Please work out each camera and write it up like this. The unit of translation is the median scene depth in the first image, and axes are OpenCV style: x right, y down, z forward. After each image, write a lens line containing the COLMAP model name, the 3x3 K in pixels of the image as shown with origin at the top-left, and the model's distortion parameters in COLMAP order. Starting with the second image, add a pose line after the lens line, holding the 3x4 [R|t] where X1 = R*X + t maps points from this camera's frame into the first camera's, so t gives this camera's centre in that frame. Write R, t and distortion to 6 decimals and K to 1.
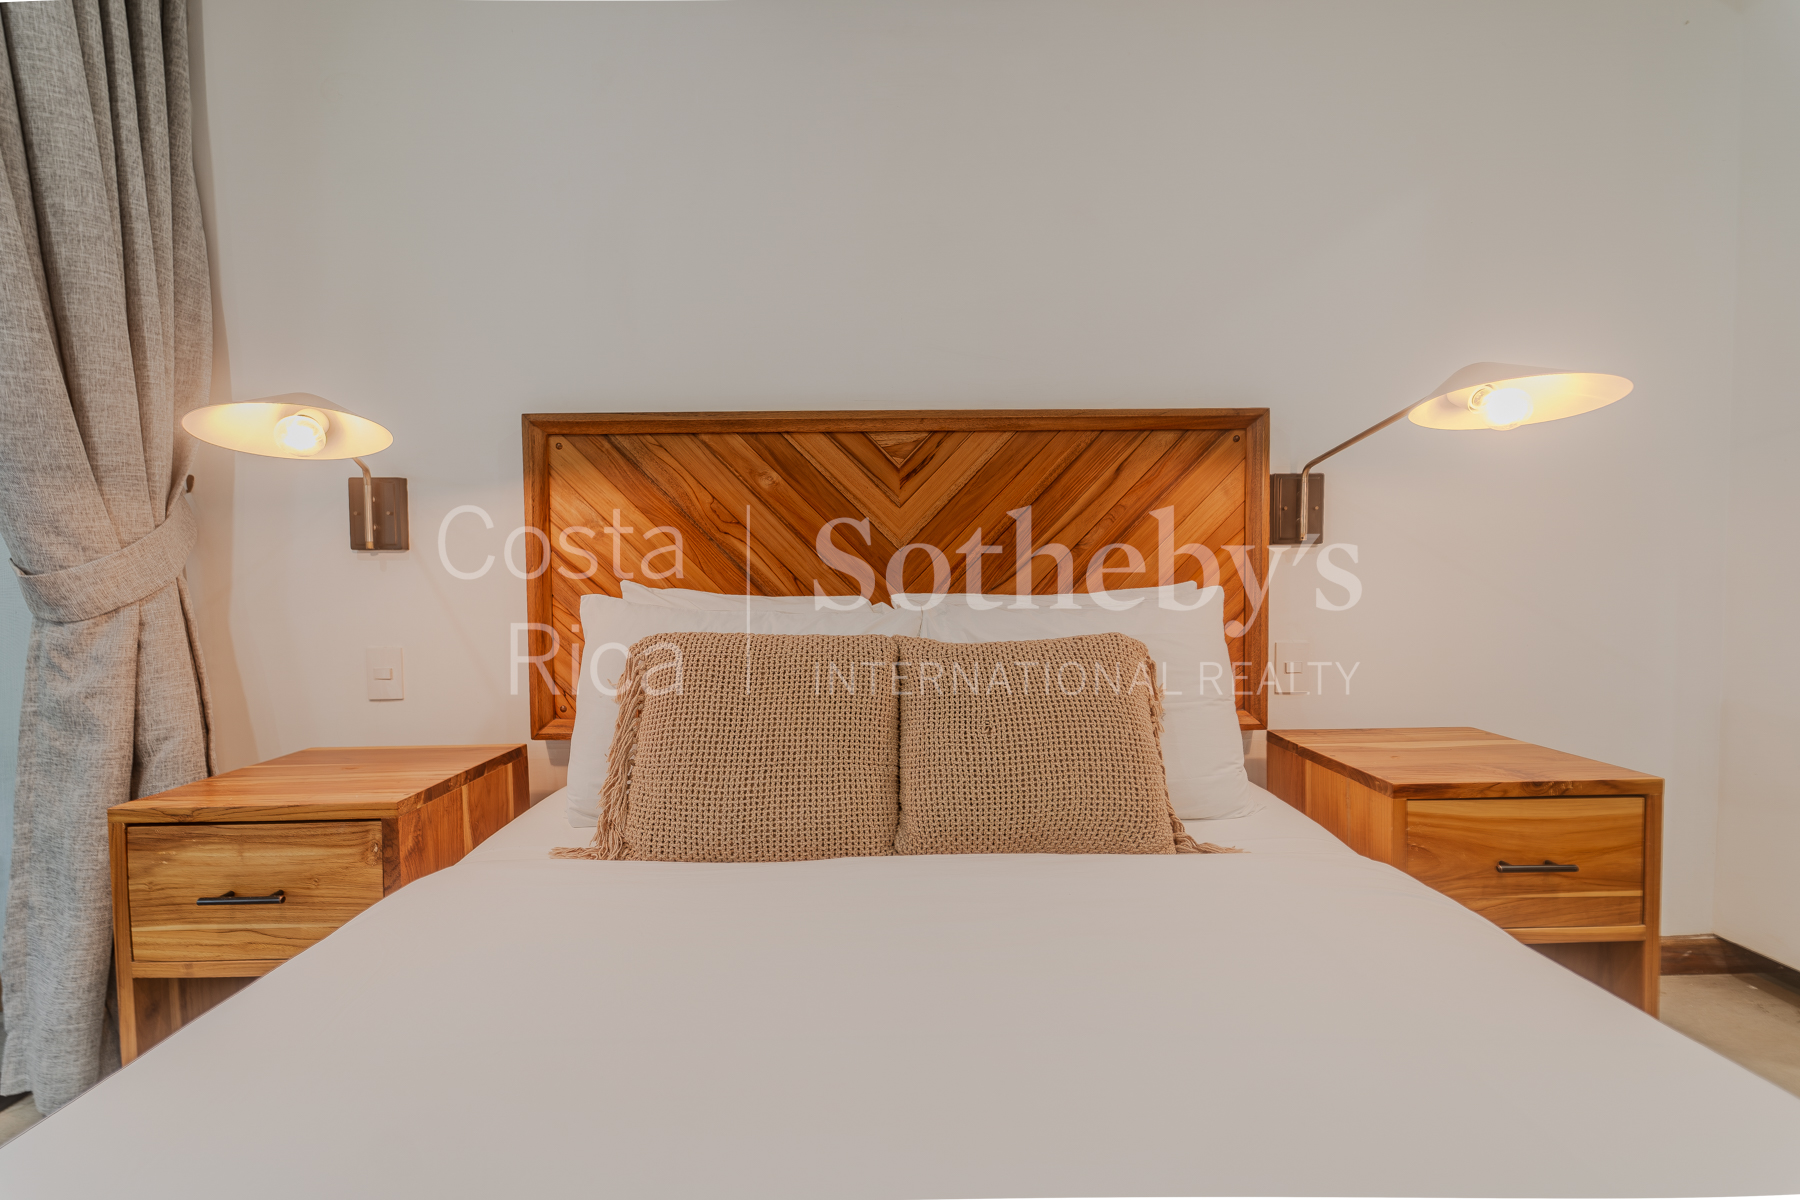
lens RADIAL K [[721.8, 0, 892.7], [0, 721.8, 597.8], [0, 0, 1]] dist [-0.006190, 0.000957]
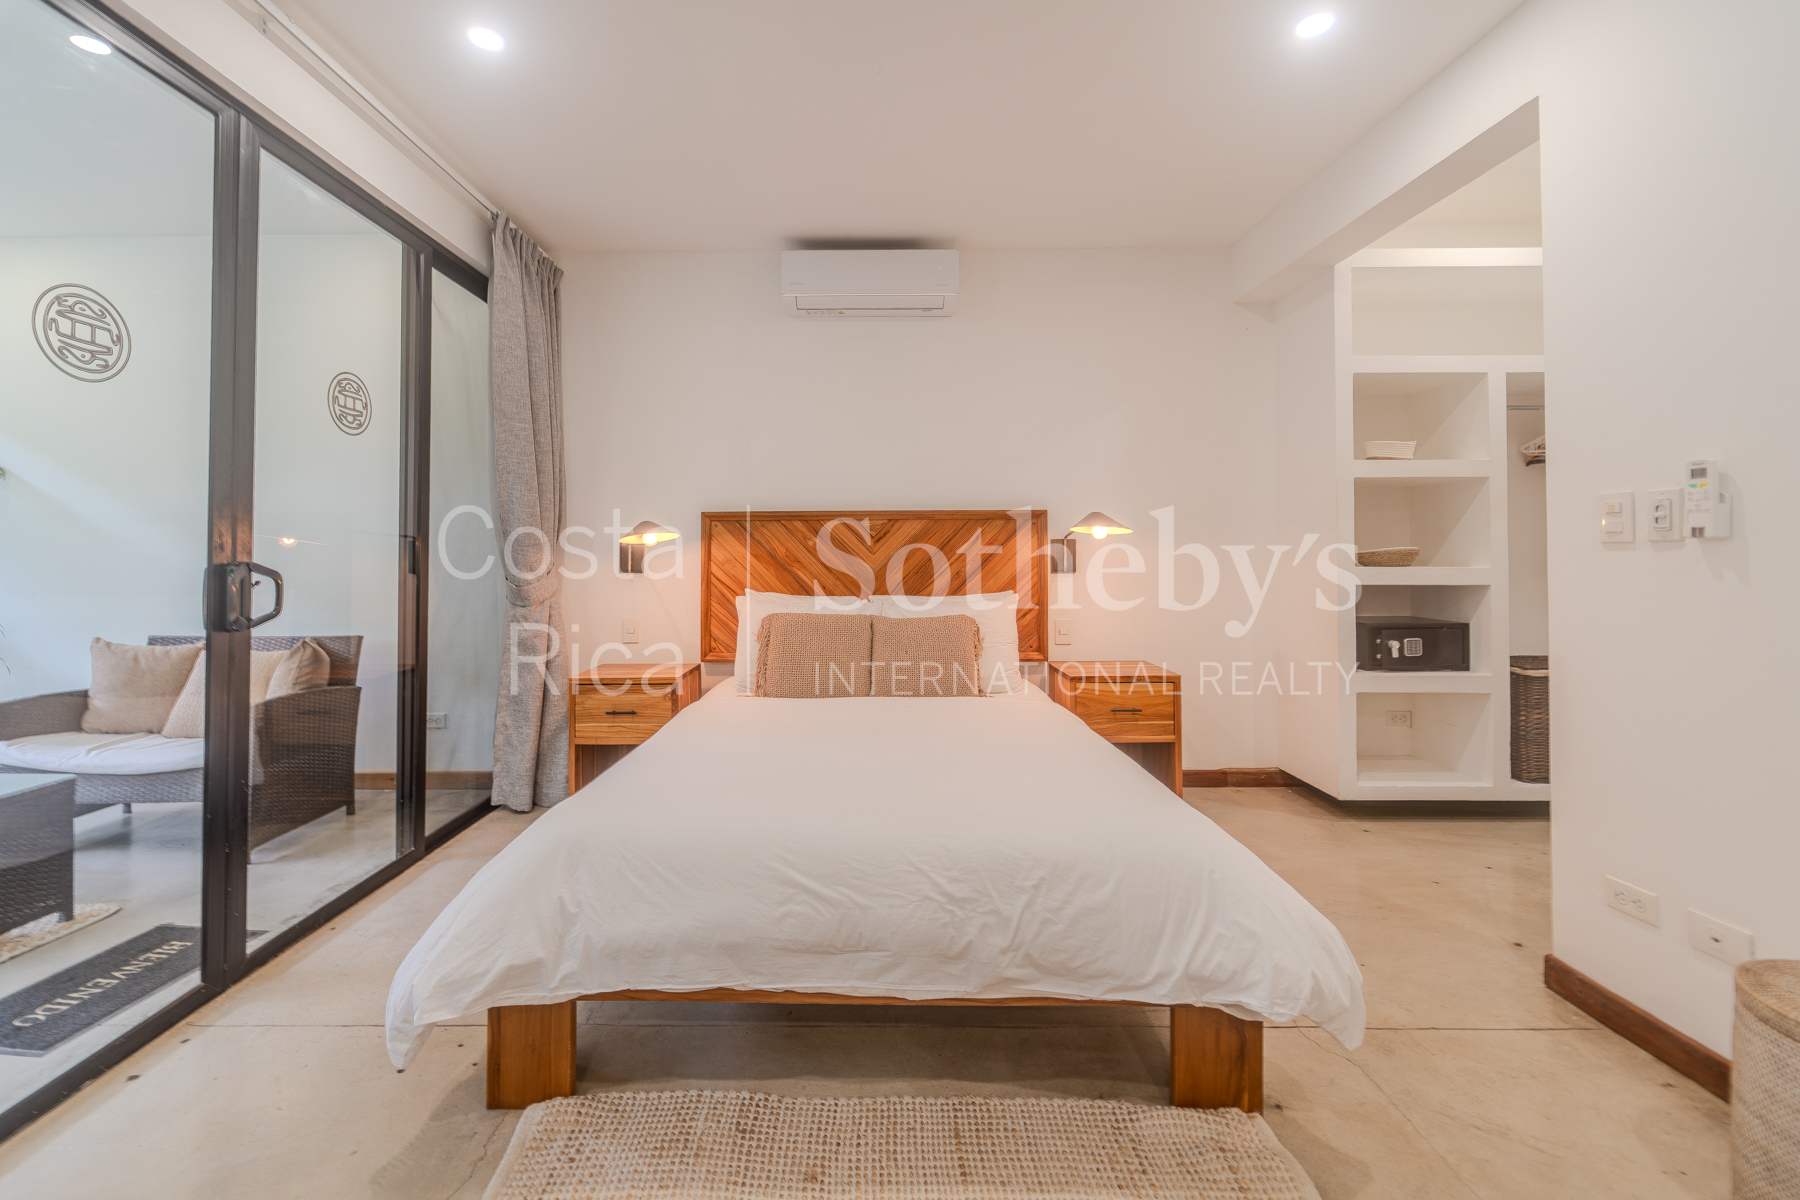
lens RADIAL K [[721.8, 0, 862.4], [0, 721.8, 545.9], [0, 0, 1]] dist [-0.006190, 0.000957]
pose [[0.999566, 0.005293, -0.028968, 0.039234], [-0.006577, 0.998991, -0.044420, -0.057123], [0.028703, 0.044592, 0.998593, -1.164028]]
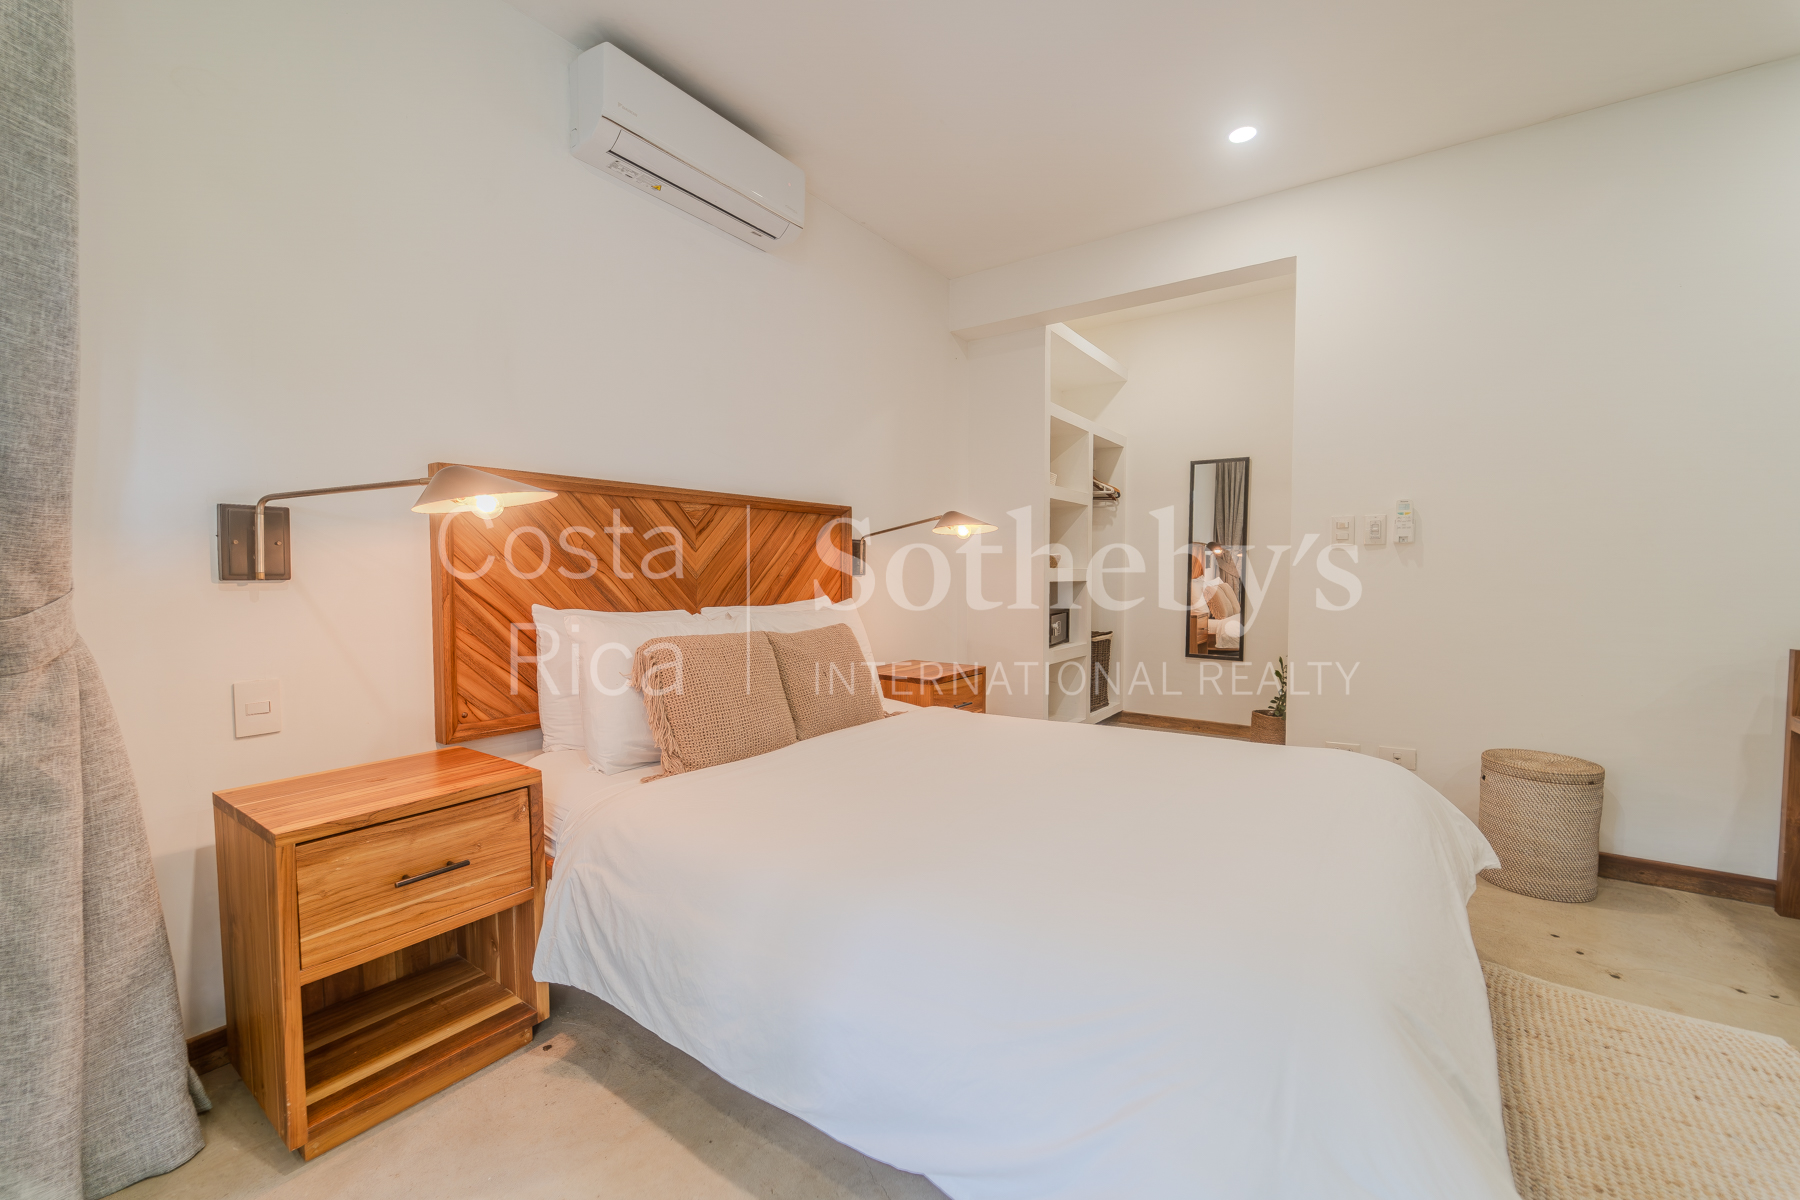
lens RADIAL K [[721.8, 0, 891.4], [0, 721.8, 601.1], [0, 0, 1]] dist [-0.006190, 0.000957]
pose [[0.604710, -0.026552, 0.796003, -0.988687], [0.025990, 0.999570, 0.013599, -0.030175], [-0.796022, 0.012465, 0.605140, -0.269950]]
